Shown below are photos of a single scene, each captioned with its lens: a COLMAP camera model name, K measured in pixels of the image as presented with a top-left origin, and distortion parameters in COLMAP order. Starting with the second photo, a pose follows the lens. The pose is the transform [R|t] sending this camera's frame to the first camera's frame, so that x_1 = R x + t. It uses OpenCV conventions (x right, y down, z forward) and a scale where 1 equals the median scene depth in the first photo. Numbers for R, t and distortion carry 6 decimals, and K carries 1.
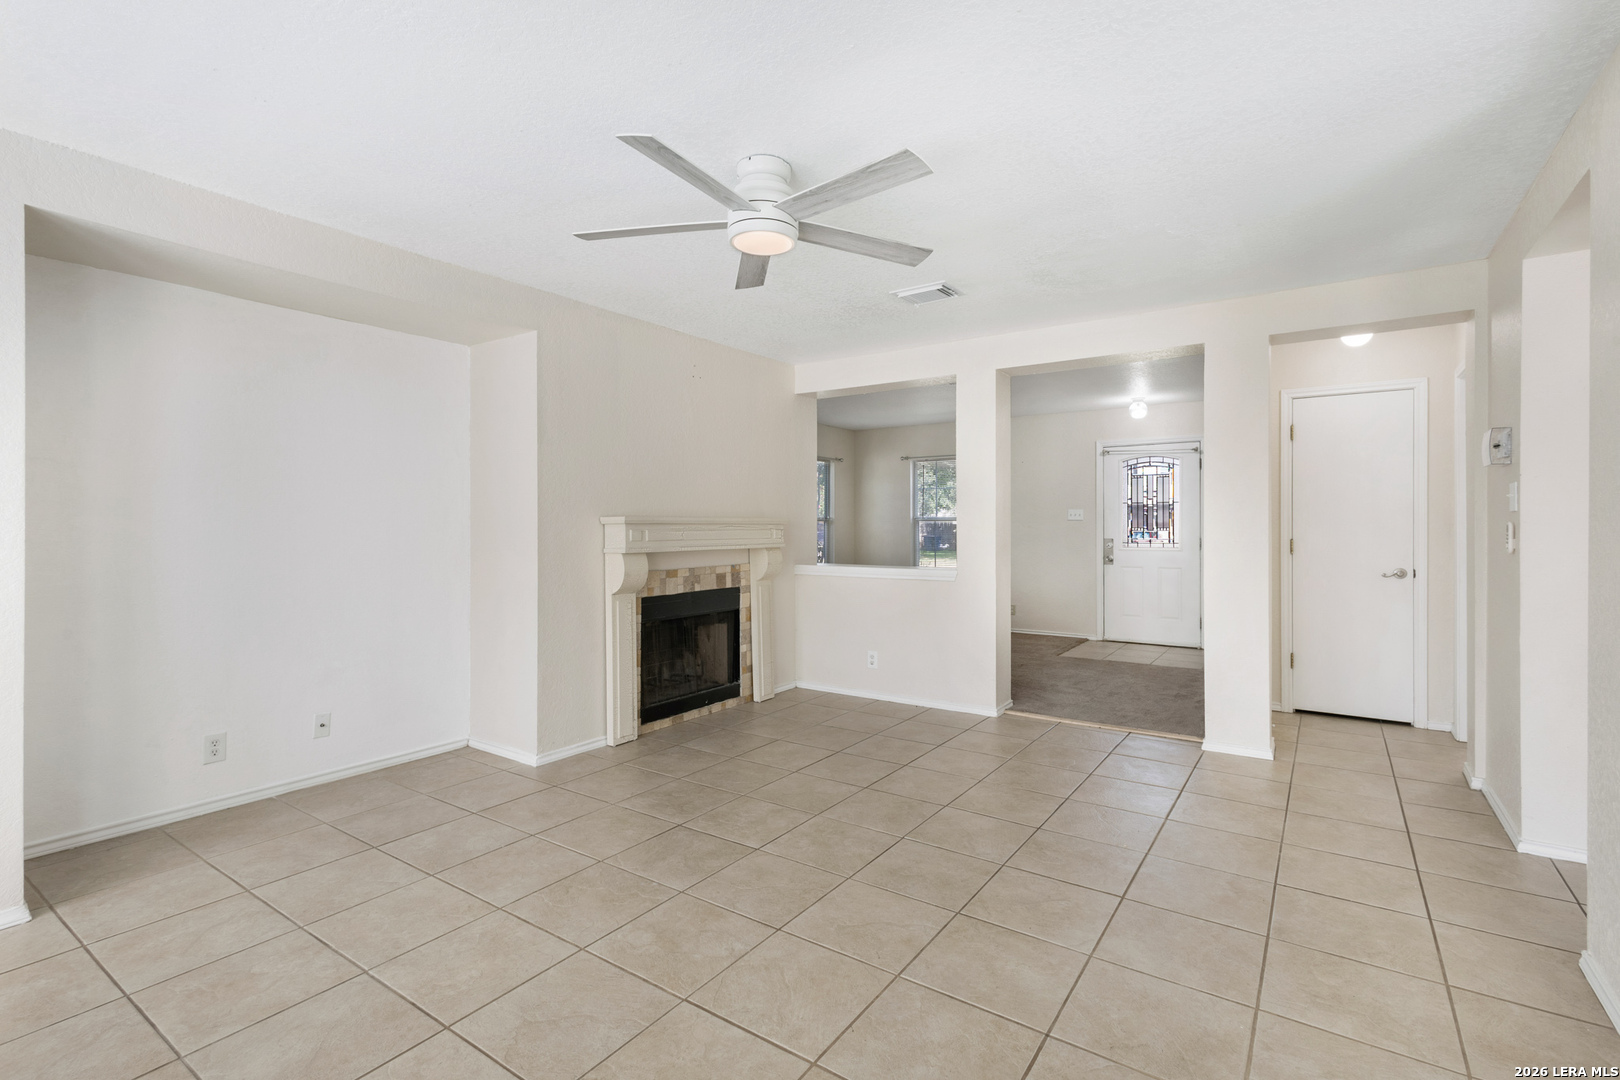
lens RADIAL K [[750.0, 0, 802.9], [0, 750.0, 524.1], [0, 0, 1]] dist [0.013471, -0.000141]
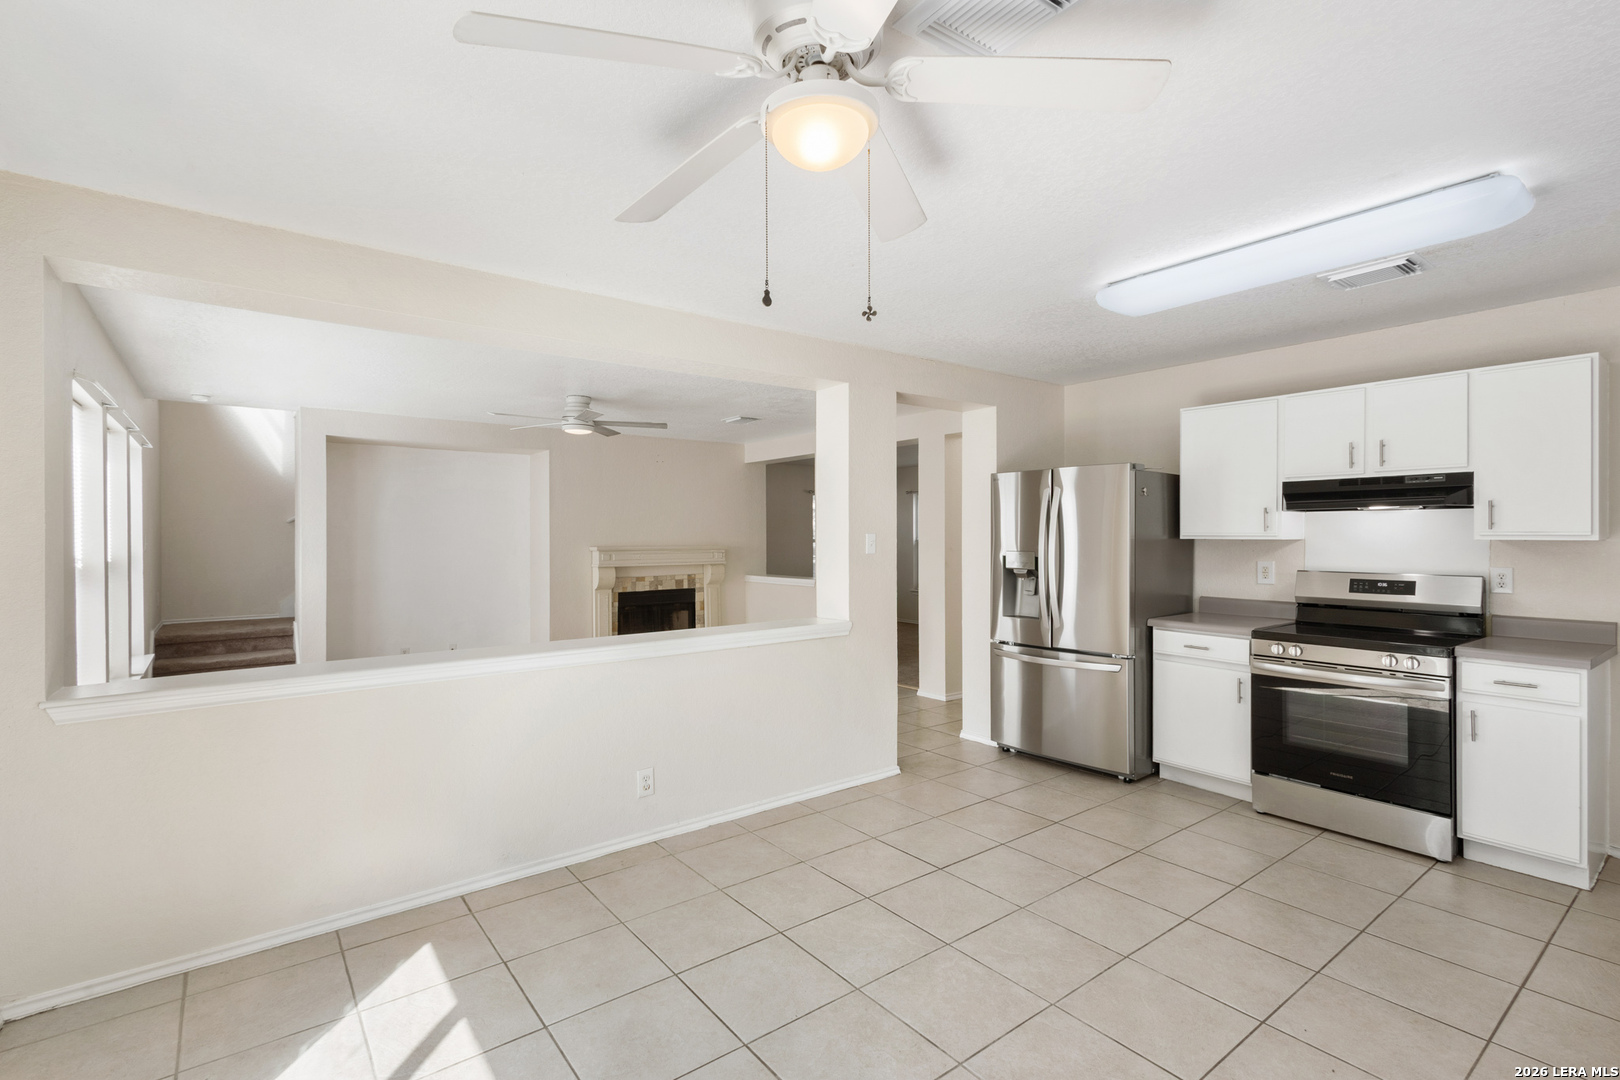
lens RADIAL K [[758.0, 0, 807.2], [0, 758.0, 537.6], [0, 0, 1]] dist [0.016808, -0.000412]
pose [[0.952571, -0.001762, -0.304311, 0.672133], [0.003522, 0.999980, 0.005234, -0.034035], [0.304296, -0.006058, 0.952558, -0.497736]]
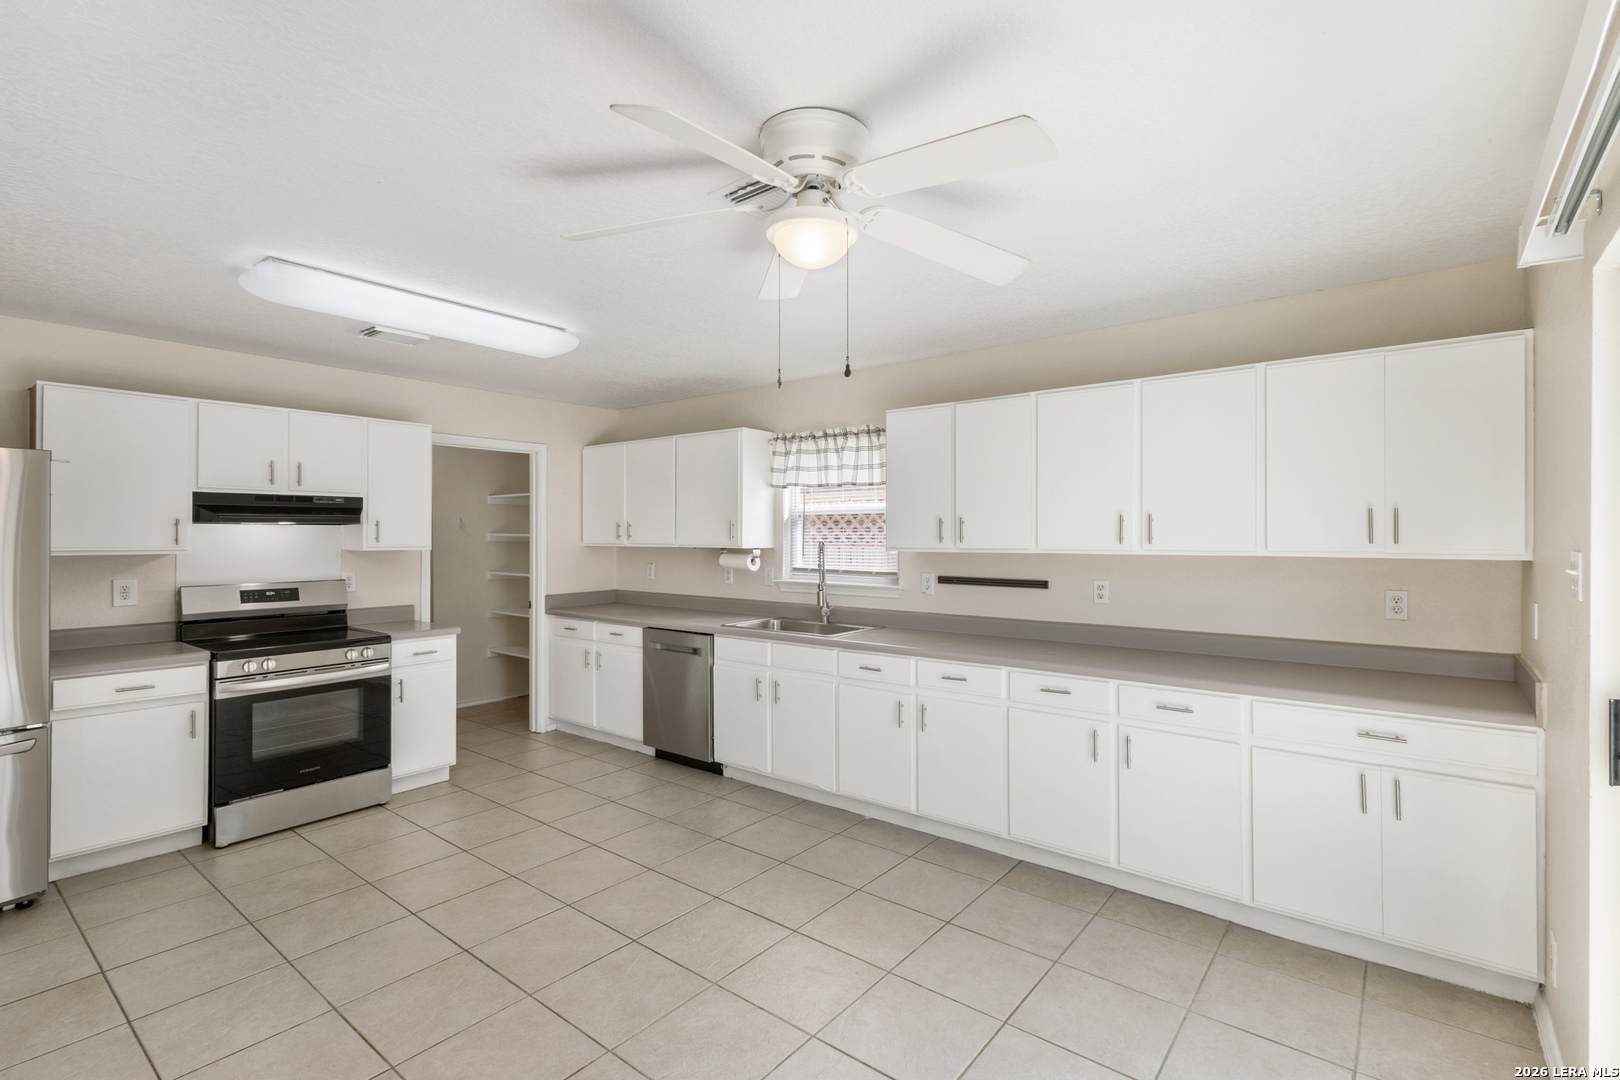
lens RADIAL K [[758.0, 0, 807.2], [0, 758.0, 537.6], [0, 0, 1]] dist [0.016808, -0.000412]
pose [[0.070459, -0.004305, 0.997505, 0.193687], [-0.000129, 0.999991, 0.004325, -0.045349], [-0.997515, -0.000433, 0.070457, -0.226193]]
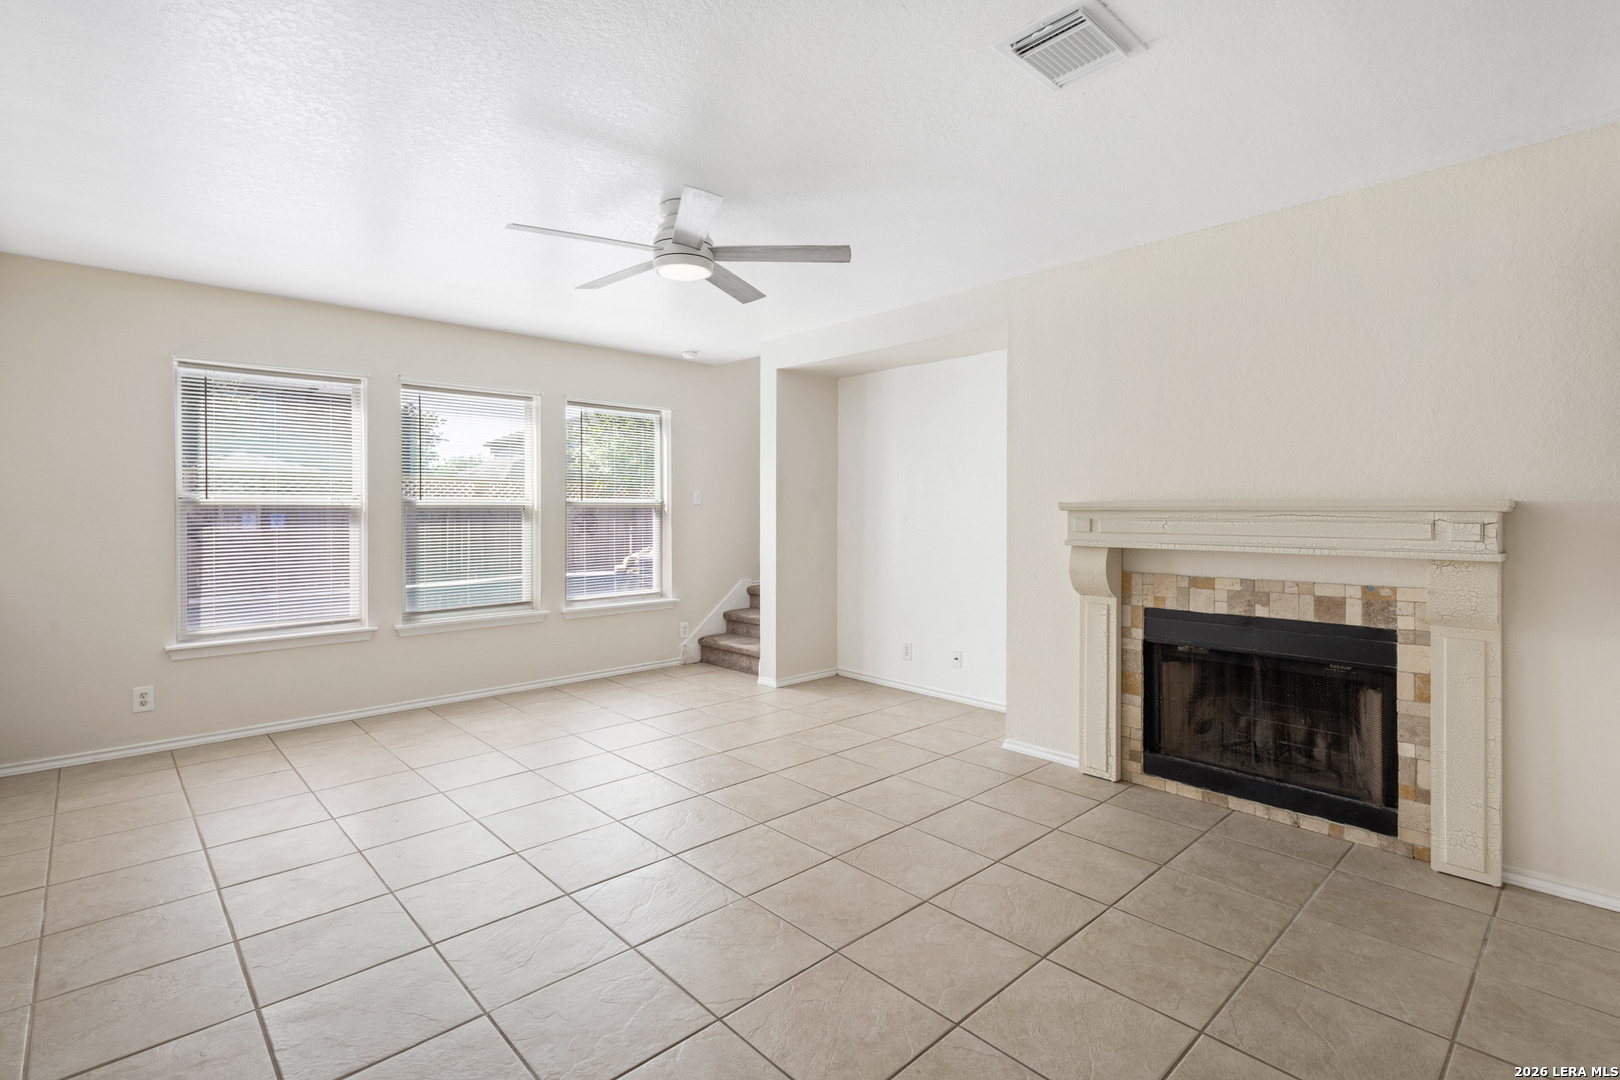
lens RADIAL K [[750.0, 0, 802.9], [0, 750.0, 524.1], [0, 0, 1]] dist [0.013471, -0.000141]
pose [[-0.211719, 0.014306, -0.977226, 0.547857], [0.001246, 0.999896, 0.014368, 0.001642], [0.977330, 0.001825, -0.211715, 0.743716]]
